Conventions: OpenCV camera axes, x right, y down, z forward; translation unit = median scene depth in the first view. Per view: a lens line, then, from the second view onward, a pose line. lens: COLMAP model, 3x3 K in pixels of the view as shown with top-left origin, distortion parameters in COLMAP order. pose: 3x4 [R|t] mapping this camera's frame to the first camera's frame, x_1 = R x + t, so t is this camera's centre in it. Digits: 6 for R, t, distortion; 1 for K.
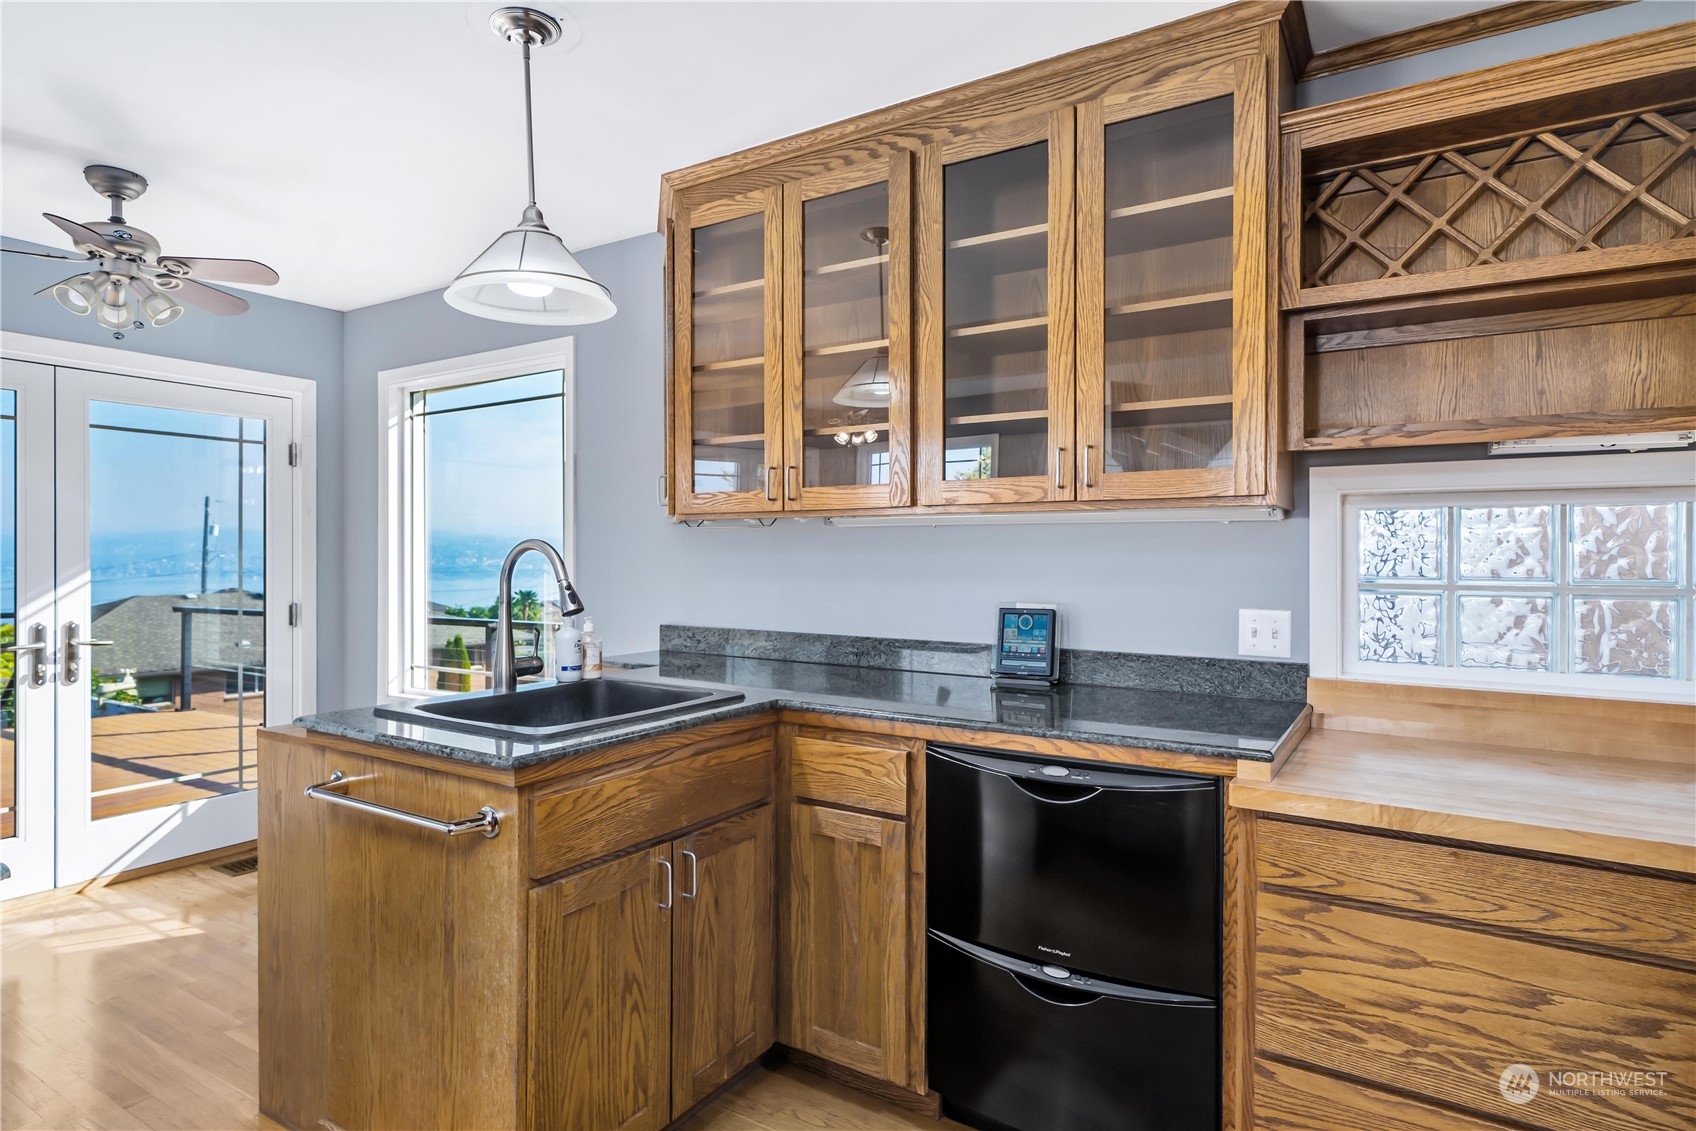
lens RADIAL K [[917.5, 0, 849.7], [0, 917.5, 560.9], [0, 0, 1]] dist [-0.000467, -0.000035]
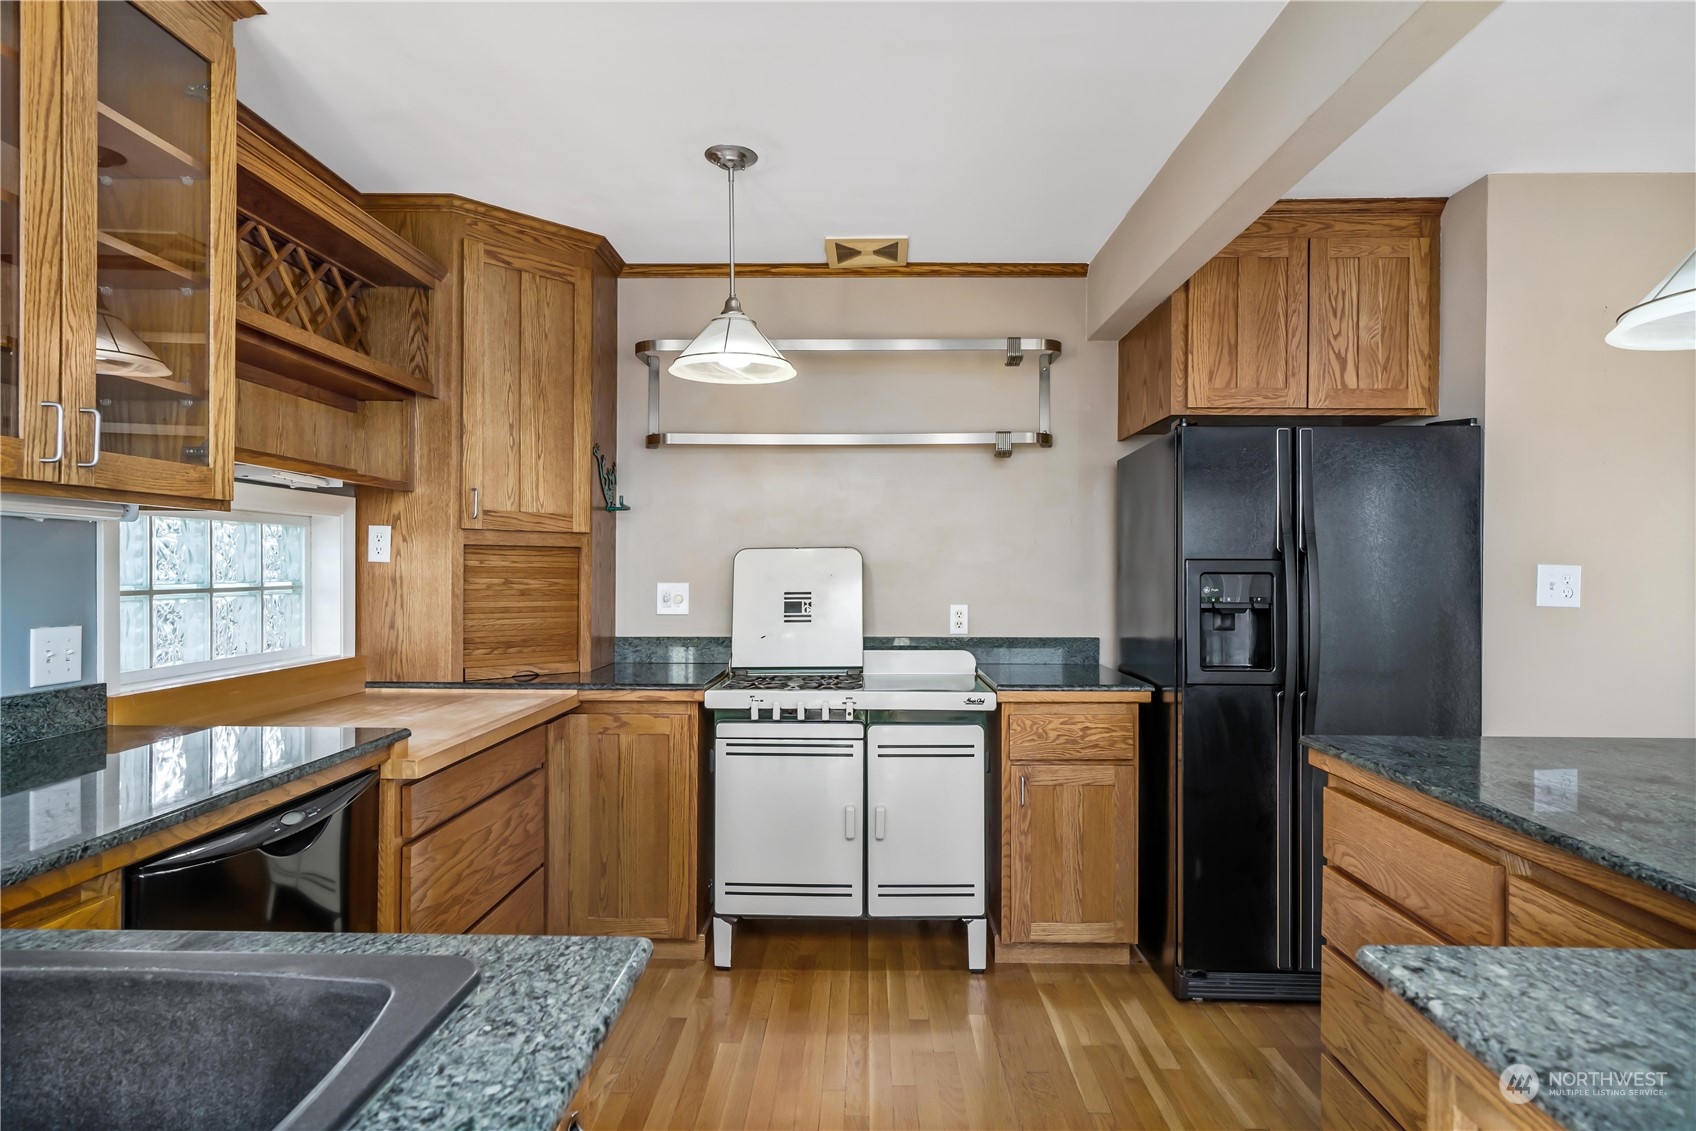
lens RADIAL K [[917.5, 0, 849.9], [0, 917.5, 566.0], [0, 0, 1]] dist [-0.000467, -0.000035]
pose [[-0.515787, -0.003244, 0.856711, -0.643049], [-0.001724, 0.999995, 0.002749, -0.005759], [-0.856715, -0.000059, -0.515789, 0.835849]]
